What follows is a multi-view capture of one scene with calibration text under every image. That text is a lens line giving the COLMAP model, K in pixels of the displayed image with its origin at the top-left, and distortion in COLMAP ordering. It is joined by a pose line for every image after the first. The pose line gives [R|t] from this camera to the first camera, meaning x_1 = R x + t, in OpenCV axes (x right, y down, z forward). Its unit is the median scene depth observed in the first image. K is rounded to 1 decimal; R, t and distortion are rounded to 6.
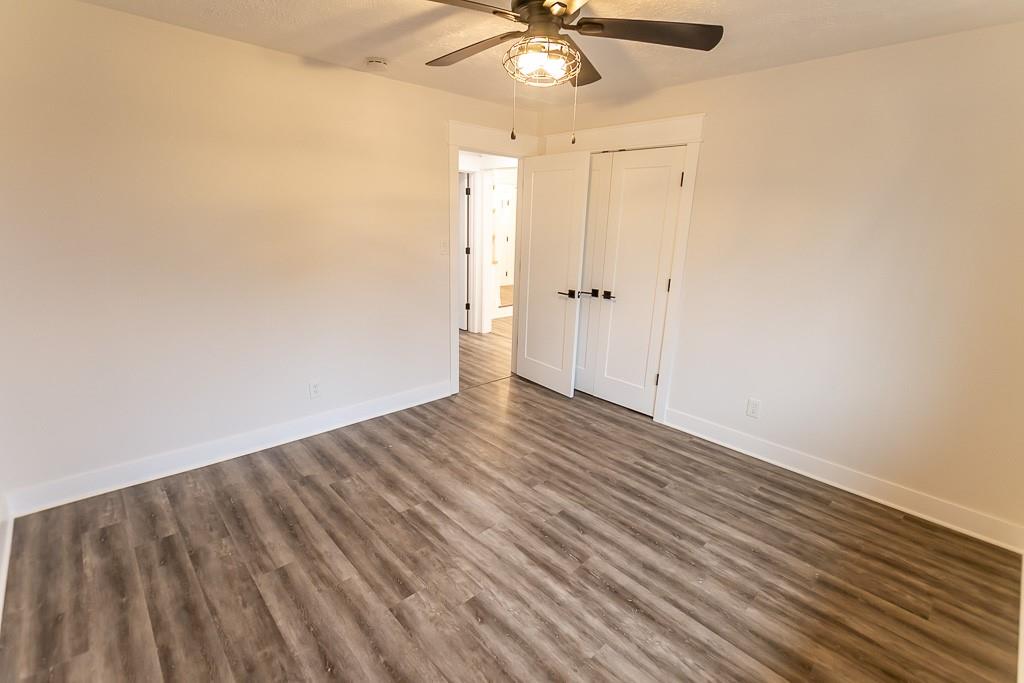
lens RADIAL K [[476.5, 0, 514.1], [0, 476.5, 343.2], [0, 0, 1]] dist [0.017389, -0.008942]
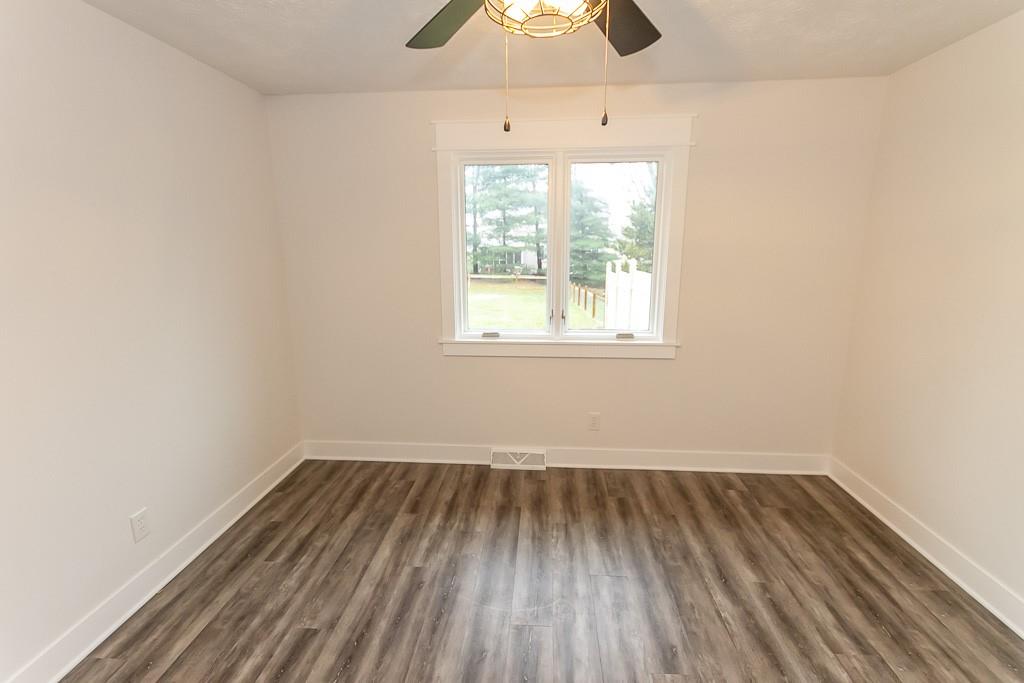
lens RADIAL K [[476.5, 0, 514.1], [0, 476.5, 343.2], [0, 0, 1]] dist [0.017389, -0.008942]
pose [[-0.685203, -0.176341, 0.706683, -0.335027], [0.170932, 0.904219, 0.391369, -0.329841], [-0.708011, 0.388962, -0.589431, 1.223193]]
